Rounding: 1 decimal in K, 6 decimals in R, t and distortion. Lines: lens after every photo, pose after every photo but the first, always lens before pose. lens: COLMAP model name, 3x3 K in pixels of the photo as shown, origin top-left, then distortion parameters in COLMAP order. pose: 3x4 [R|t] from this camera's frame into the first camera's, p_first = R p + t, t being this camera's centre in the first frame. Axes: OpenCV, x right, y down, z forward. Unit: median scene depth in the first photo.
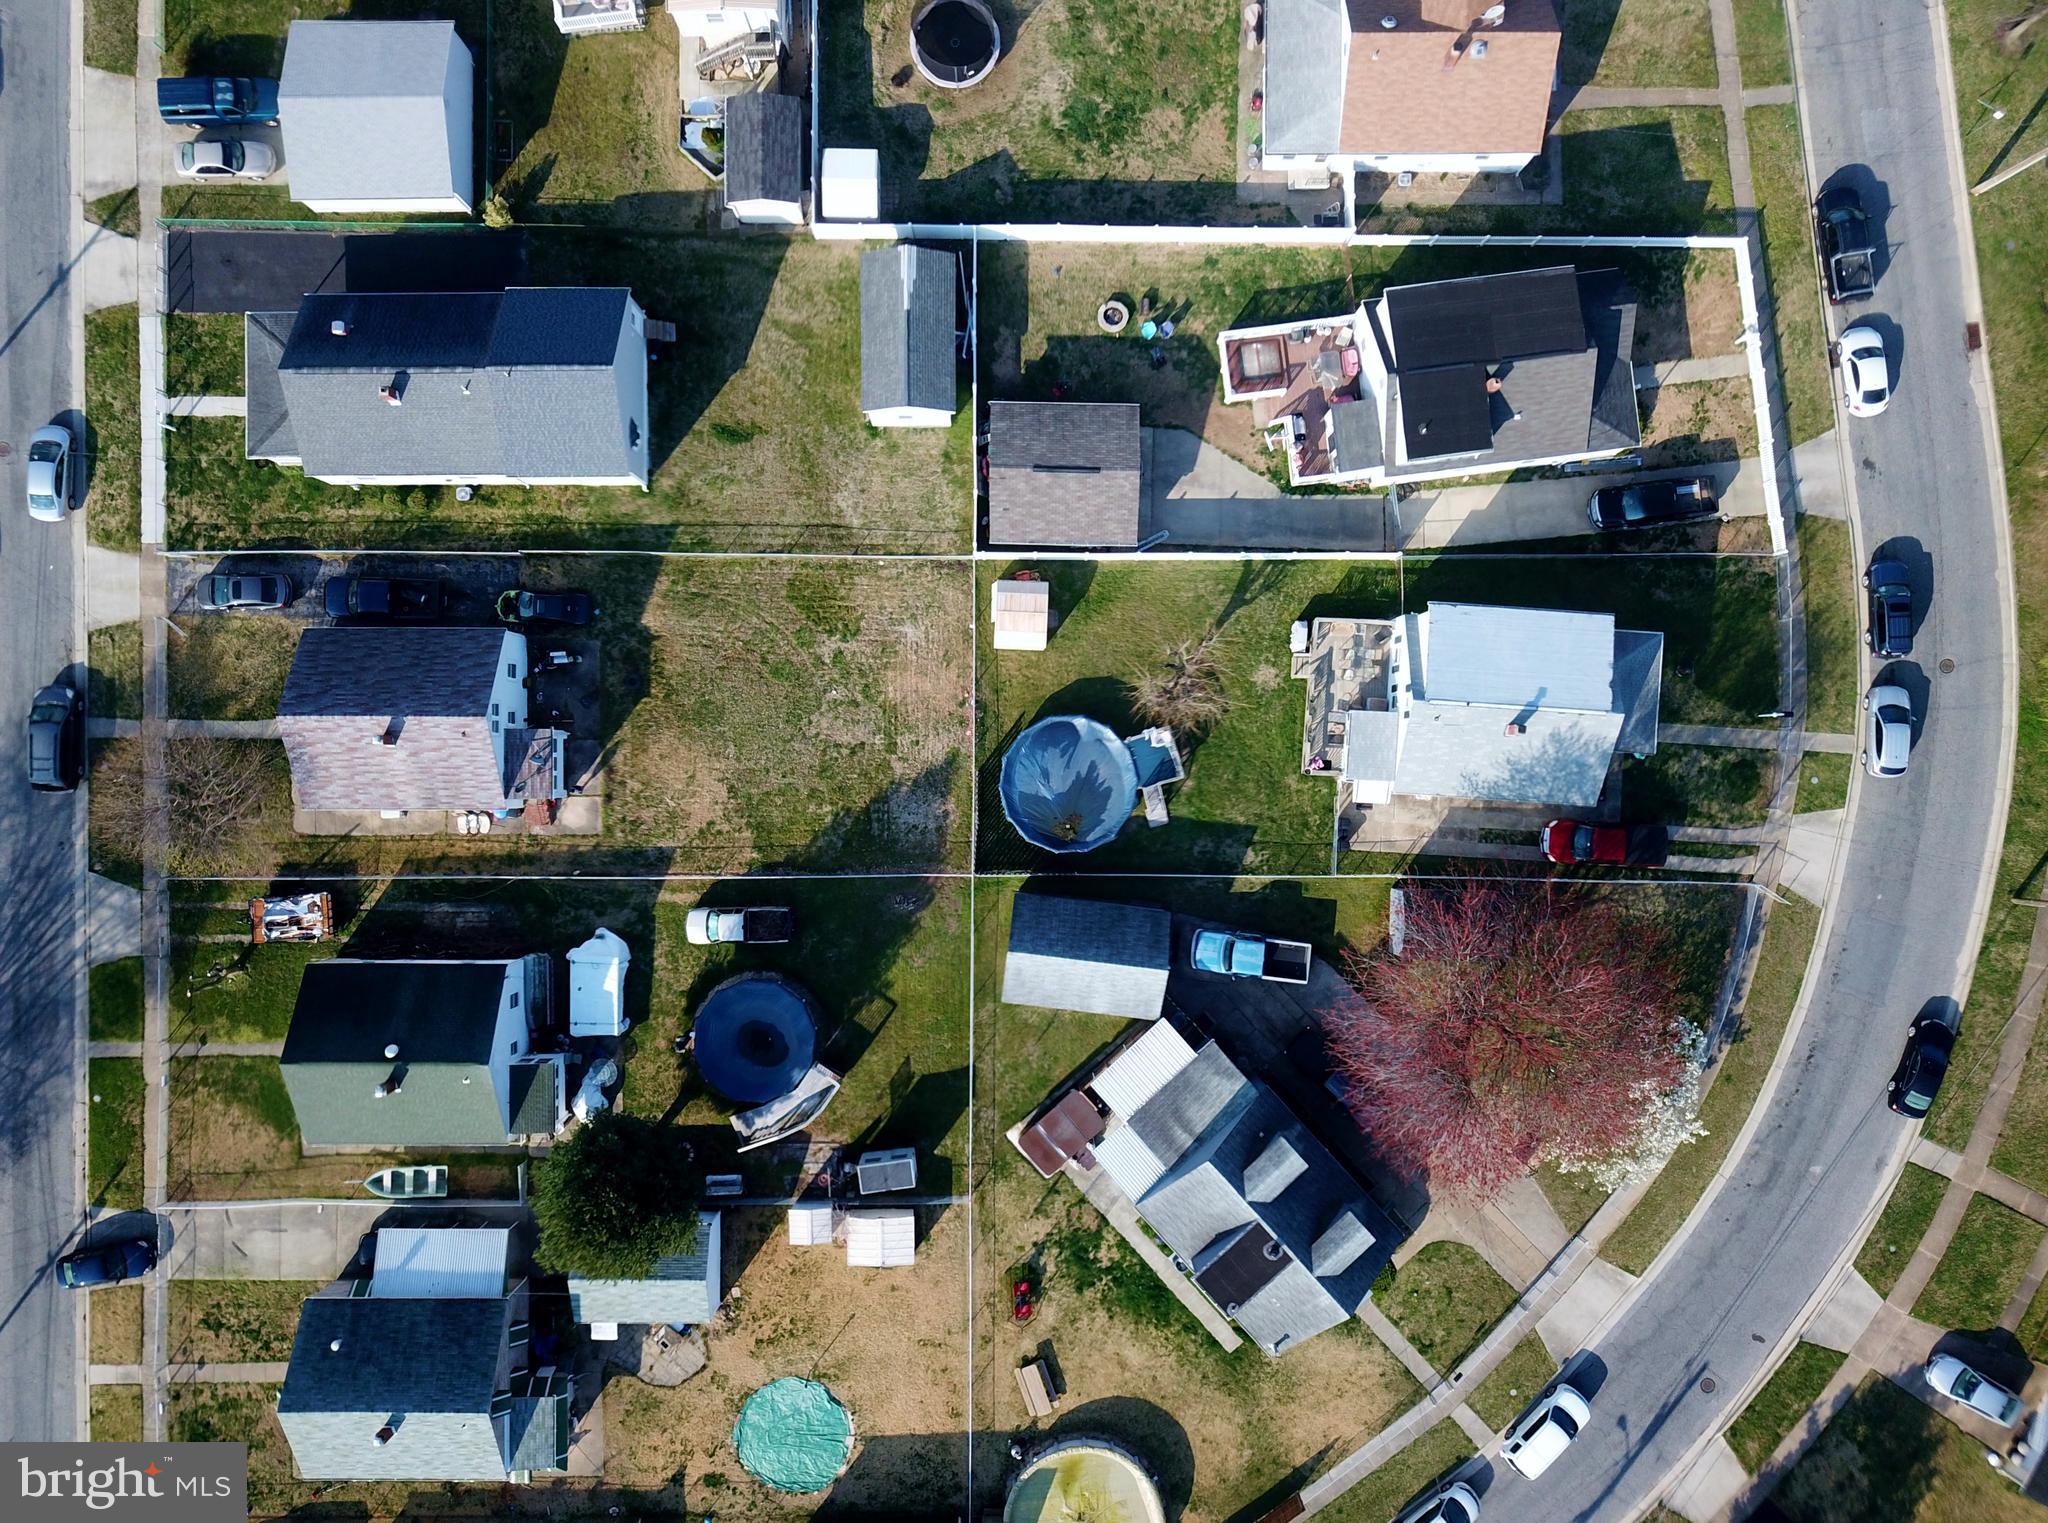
lens RADIAL K [[1572.4, 0, 1023.7], [0, 1572.4, 782.7], [0, 0, 1]] dist [0.005517, -0.008724]
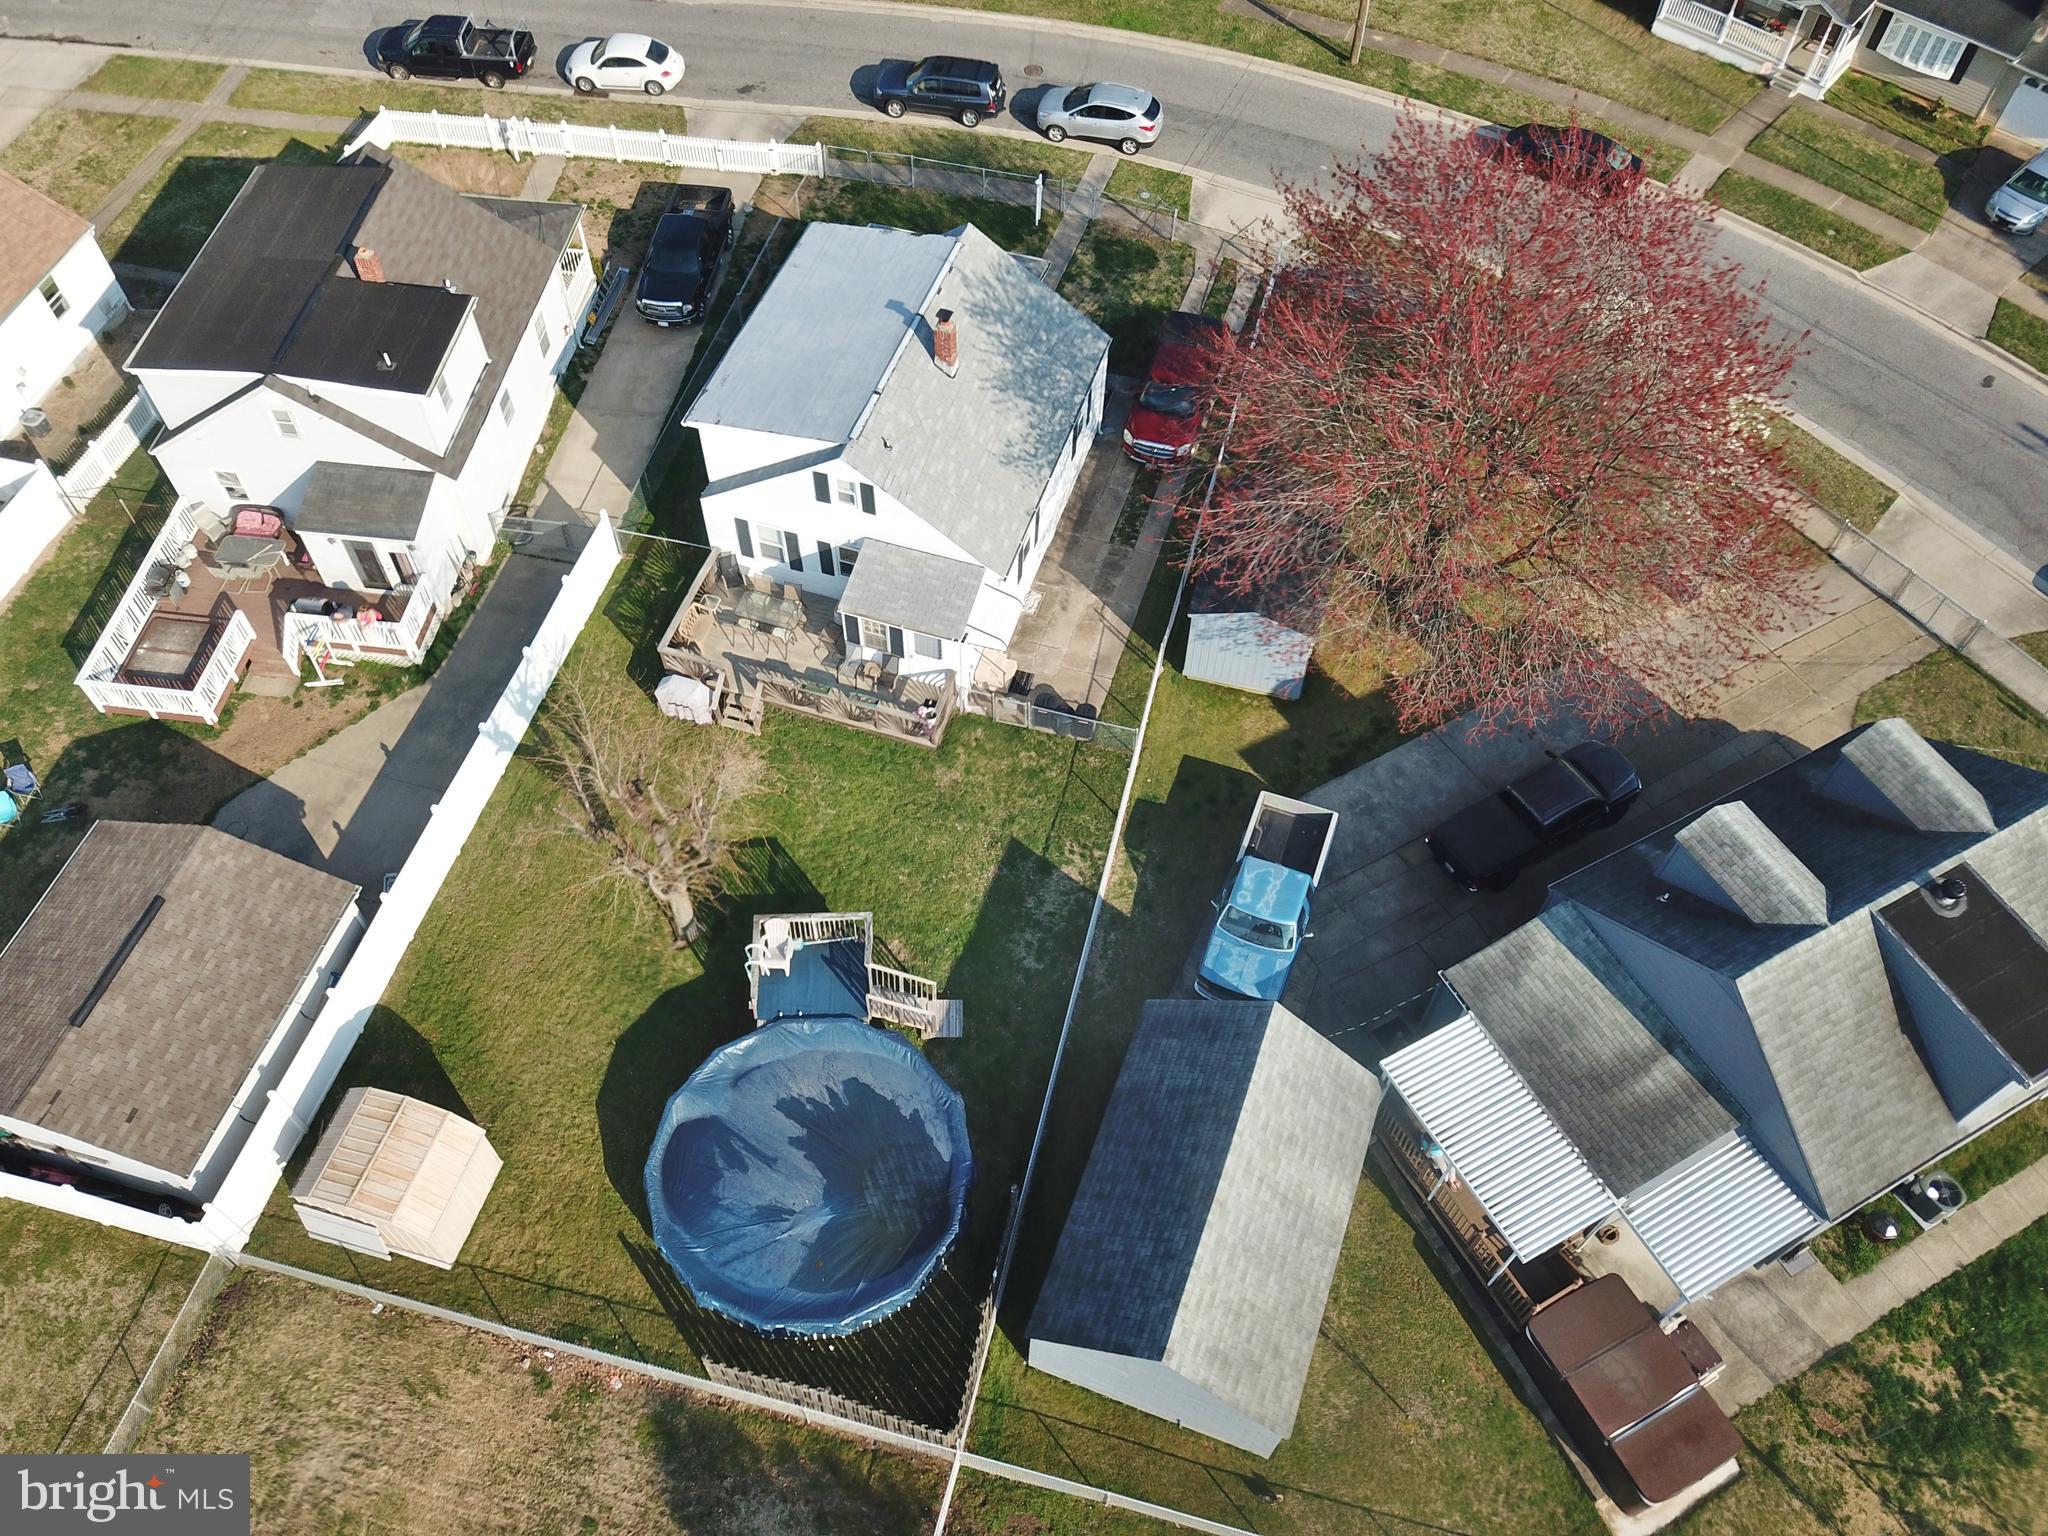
lens RADIAL K [[1569.6, 0, 1018.8], [0, 1569.6, 795.7], [0, 0, 1]] dist [0.001057, -0.009460]
pose [[0.242701, -0.794613, 0.556495, -0.116255], [0.970015, 0.206406, -0.128323, 0.090482], [-0.012897, 0.570953, 0.820881, 0.583332]]
